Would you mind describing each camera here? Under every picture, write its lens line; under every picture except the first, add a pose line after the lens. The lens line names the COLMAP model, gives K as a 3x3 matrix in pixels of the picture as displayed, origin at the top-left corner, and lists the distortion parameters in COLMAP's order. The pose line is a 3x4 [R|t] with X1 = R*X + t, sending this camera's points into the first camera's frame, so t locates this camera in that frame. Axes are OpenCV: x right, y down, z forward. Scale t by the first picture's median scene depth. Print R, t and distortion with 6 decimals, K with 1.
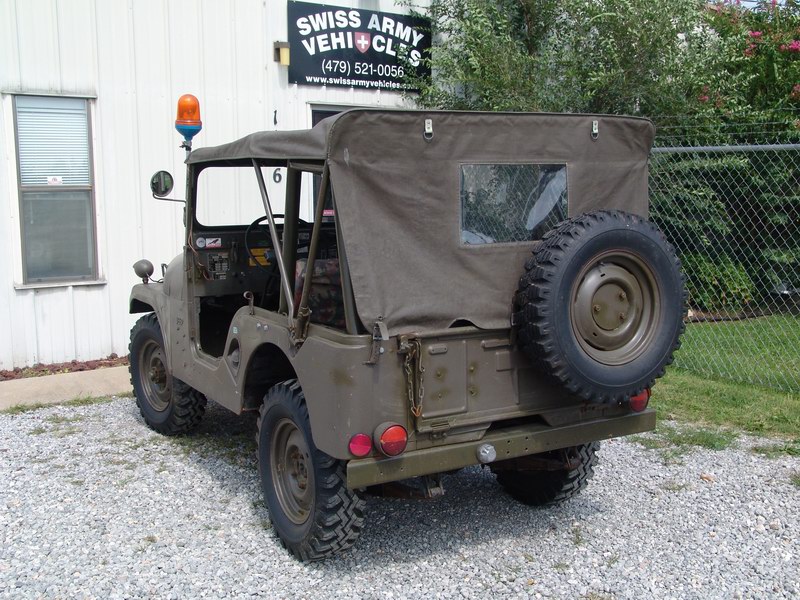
lens RADIAL K [[918.6, 0, 400.0], [0, 918.6, 300.0], [0, 0, 1]] dist [-0.032217, 0.024625]
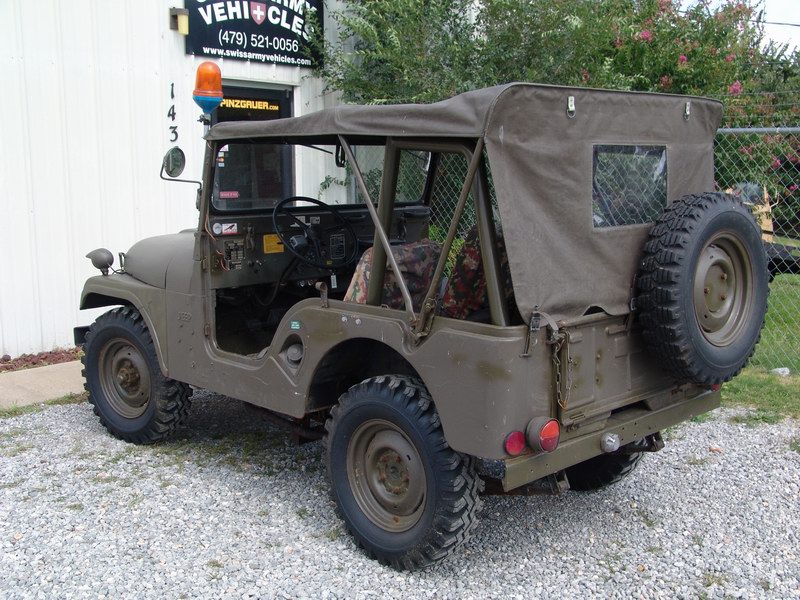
lens RADIAL K [[923.0, 0, 400.0], [0, 923.0, 300.0], [0, 0, 1]] dist [-0.024417, 0.015632]
pose [[0.968427, -0.029876, 0.247503, -0.293920], [0.024956, 0.999424, 0.022993, -0.009859], [-0.248047, -0.016090, 0.968614, 0.089970]]
